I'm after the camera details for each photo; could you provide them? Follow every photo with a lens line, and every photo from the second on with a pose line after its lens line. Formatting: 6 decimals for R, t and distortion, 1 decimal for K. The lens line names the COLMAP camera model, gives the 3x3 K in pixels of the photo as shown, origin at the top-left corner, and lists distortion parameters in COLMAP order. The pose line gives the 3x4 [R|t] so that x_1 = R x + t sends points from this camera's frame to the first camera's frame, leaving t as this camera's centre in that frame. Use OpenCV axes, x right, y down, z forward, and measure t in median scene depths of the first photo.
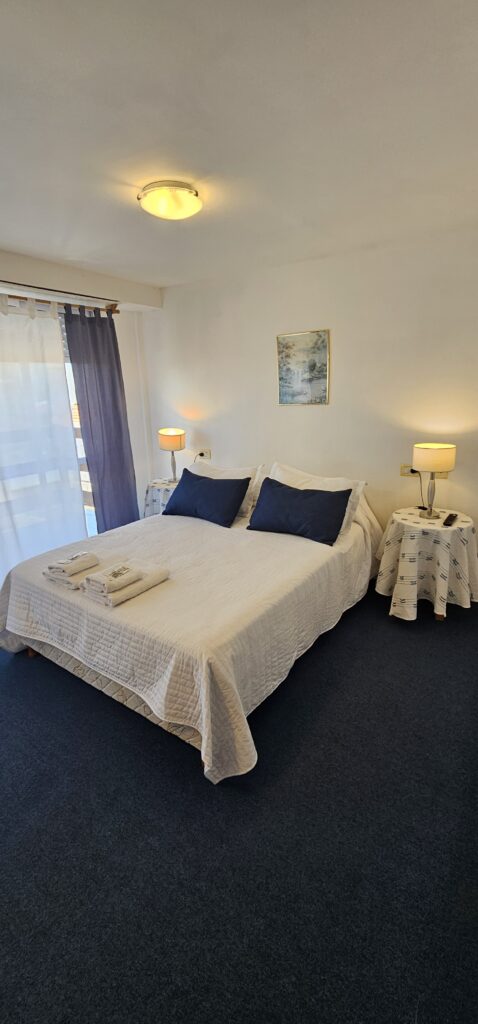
lens RADIAL K [[407.8, 0, 243.7], [0, 407.8, 500.1], [0, 0, 1]] dist [-0.000886, -0.000309]
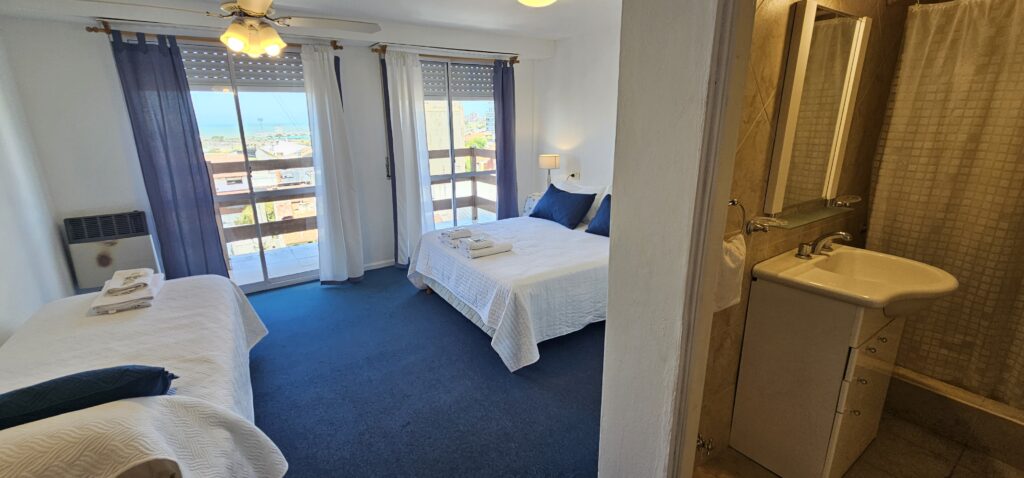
lens RADIAL K [[407.8, 0, 511.1], [0, 407.8, 231.1], [0, 0, 1]] dist [-0.000886, -0.000309]
pose [[0.930173, 0.112183, -0.349561, 0.254497], [-0.110998, 0.993543, 0.023491, 0.068709], [0.349939, 0.016950, 0.936619, -0.304537]]
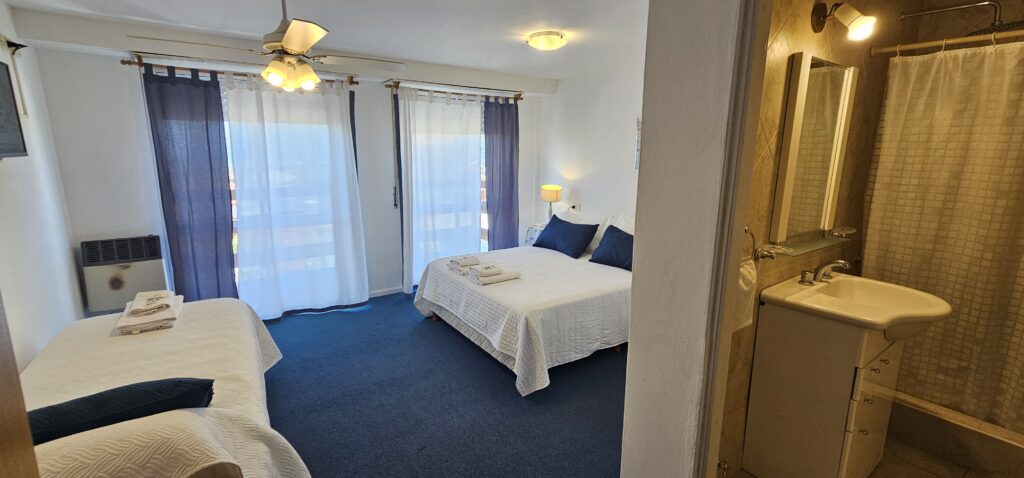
lens RADIAL K [[407.8, 0, 508.8], [0, 407.8, 233.7], [0, 0, 1]] dist [-0.000886, -0.000309]
pose [[0.935206, 0.098174, -0.340224, 0.219585], [-0.122329, 0.991217, -0.050235, 0.086100], [0.332304, 0.088599, 0.939002, -0.358520]]
